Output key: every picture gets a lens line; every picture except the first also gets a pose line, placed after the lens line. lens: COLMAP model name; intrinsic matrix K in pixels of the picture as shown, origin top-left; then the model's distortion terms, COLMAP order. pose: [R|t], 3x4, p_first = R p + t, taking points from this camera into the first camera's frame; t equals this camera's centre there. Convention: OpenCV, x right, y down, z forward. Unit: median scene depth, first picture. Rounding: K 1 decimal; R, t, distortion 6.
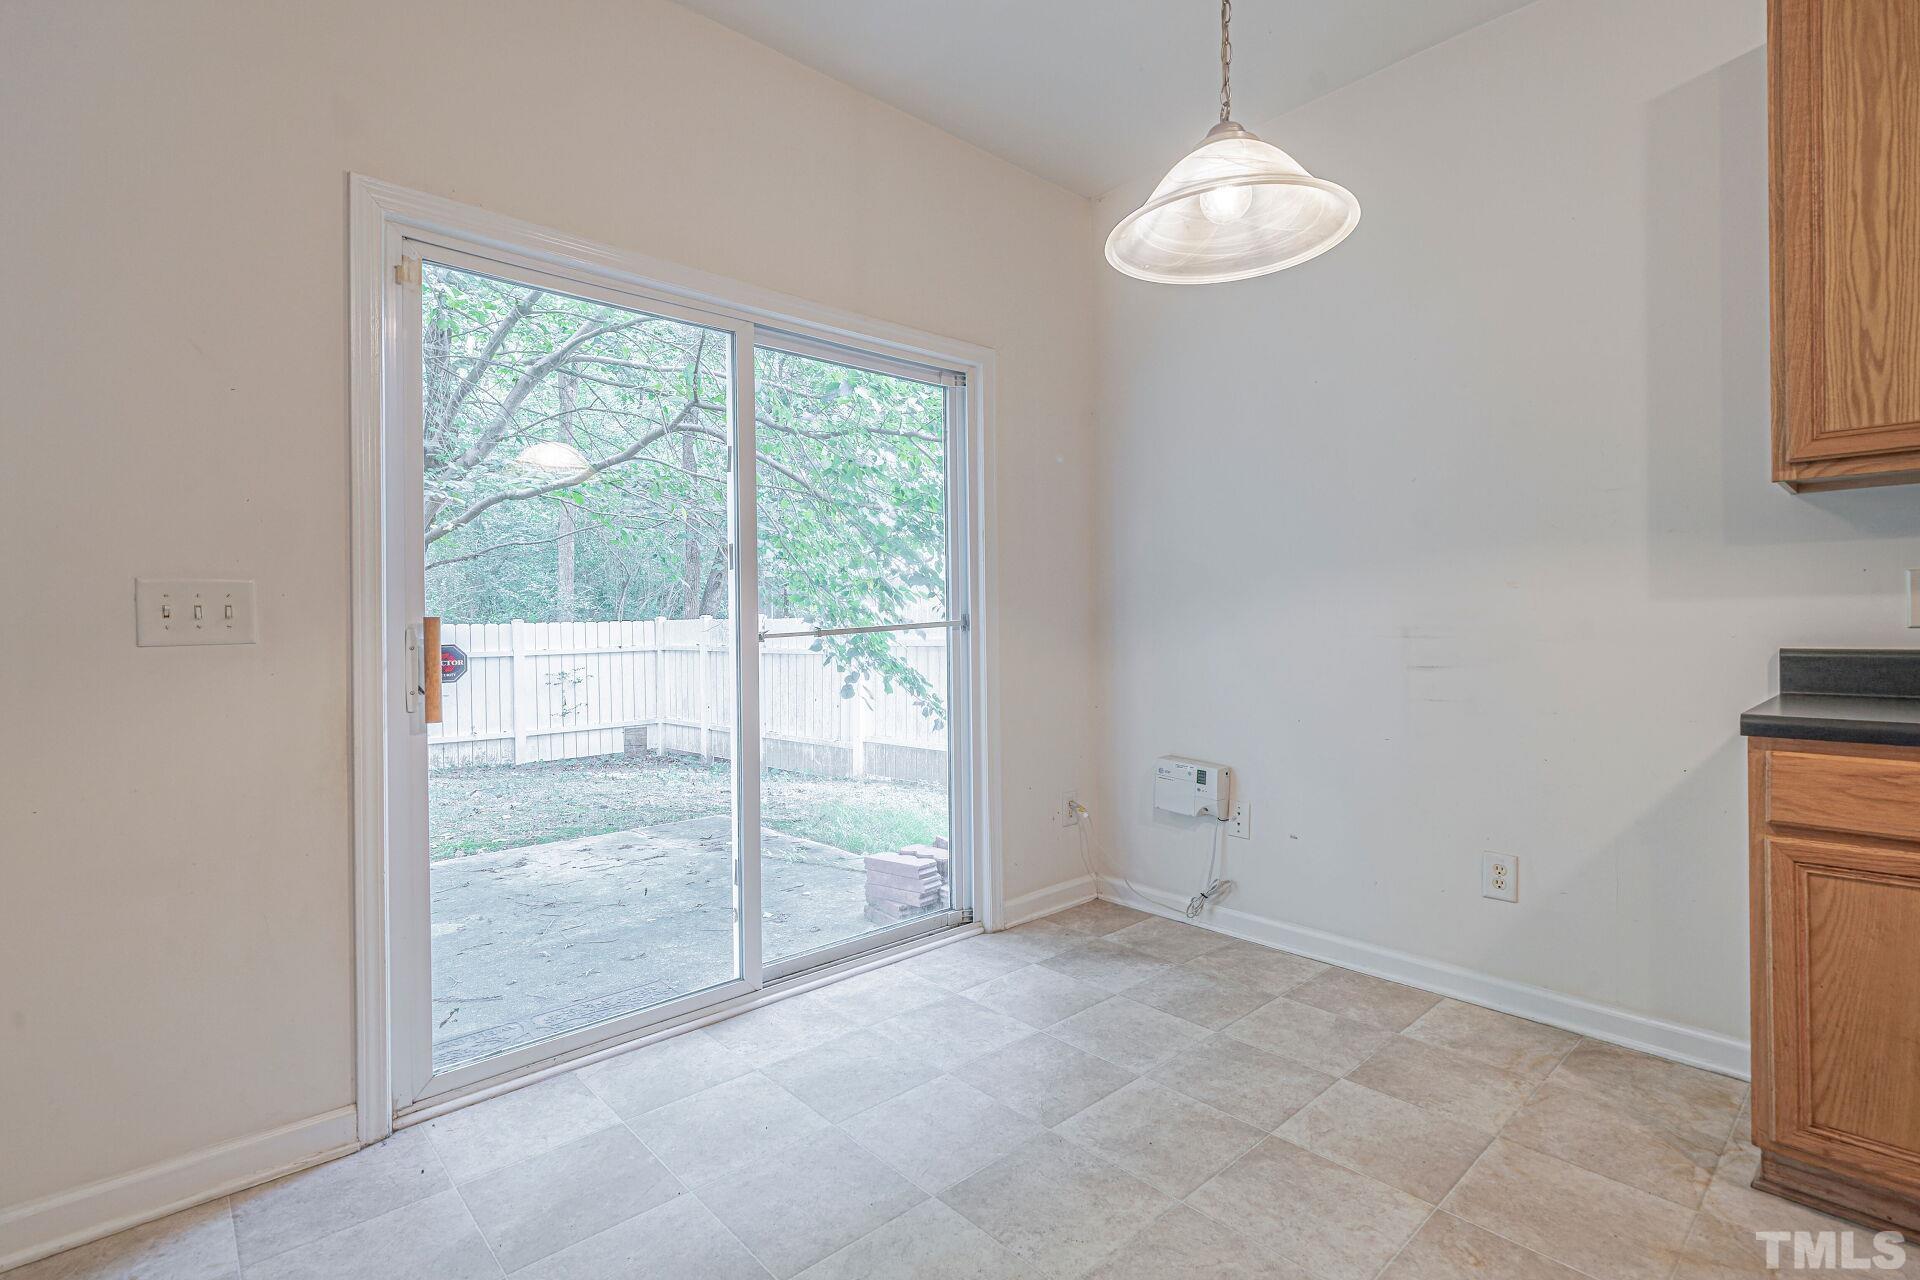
lens RADIAL K [[903.8, 0, 929.6], [0, 903.8, 617.7], [0, 0, 1]] dist [0.002765, -0.000260]
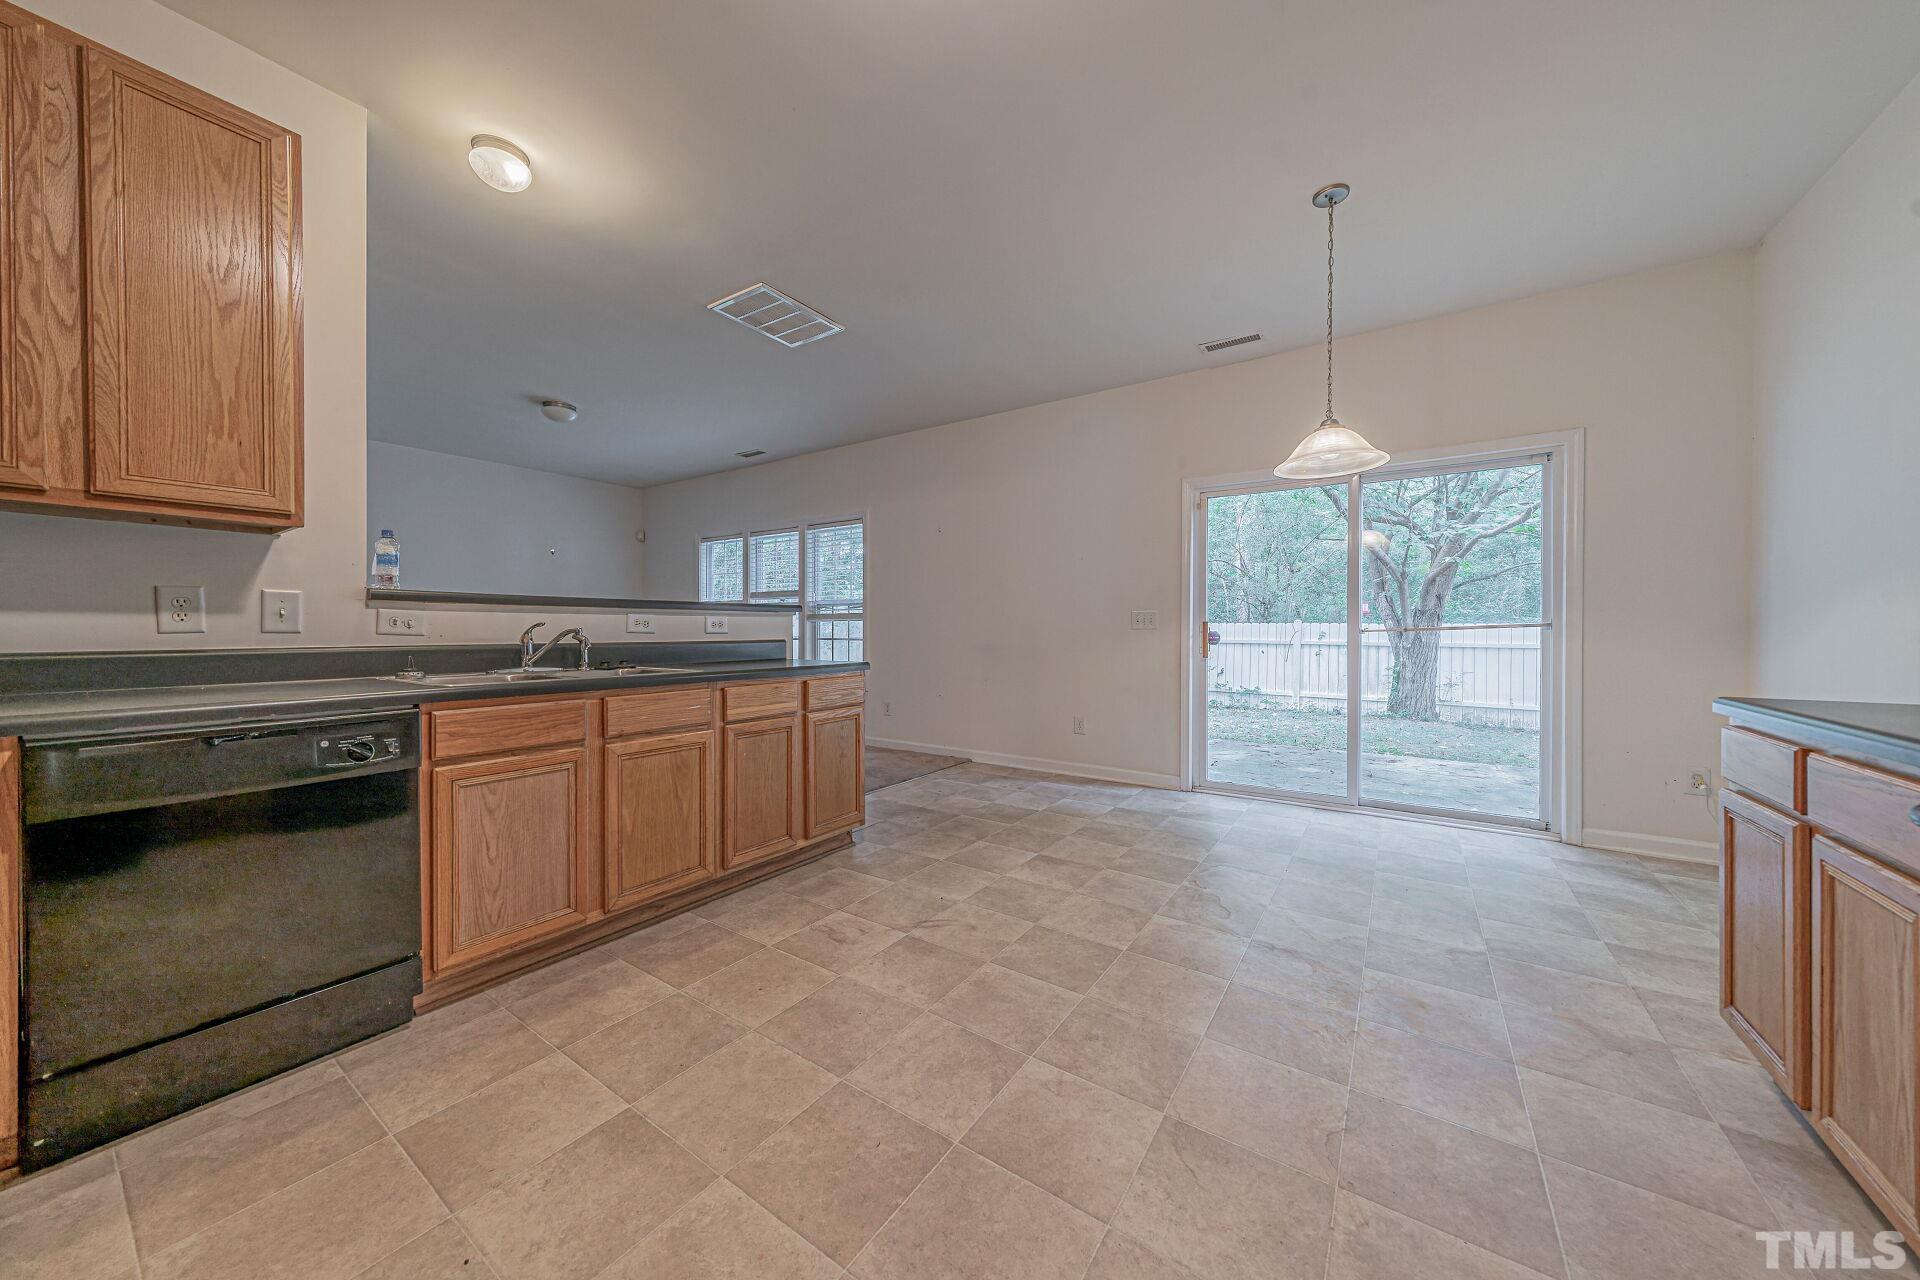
lens RADIAL K [[640.4, 0, 964.7], [0, 640.4, 626.9], [0, 0, 1]] dist [0.000803, 0.000139]
pose [[0.242784, 0.011510, -0.970012, 1.200910], [0.000879, 0.999927, 0.012085, -0.009217], [0.970080, -0.003786, 0.242756, -0.241495]]
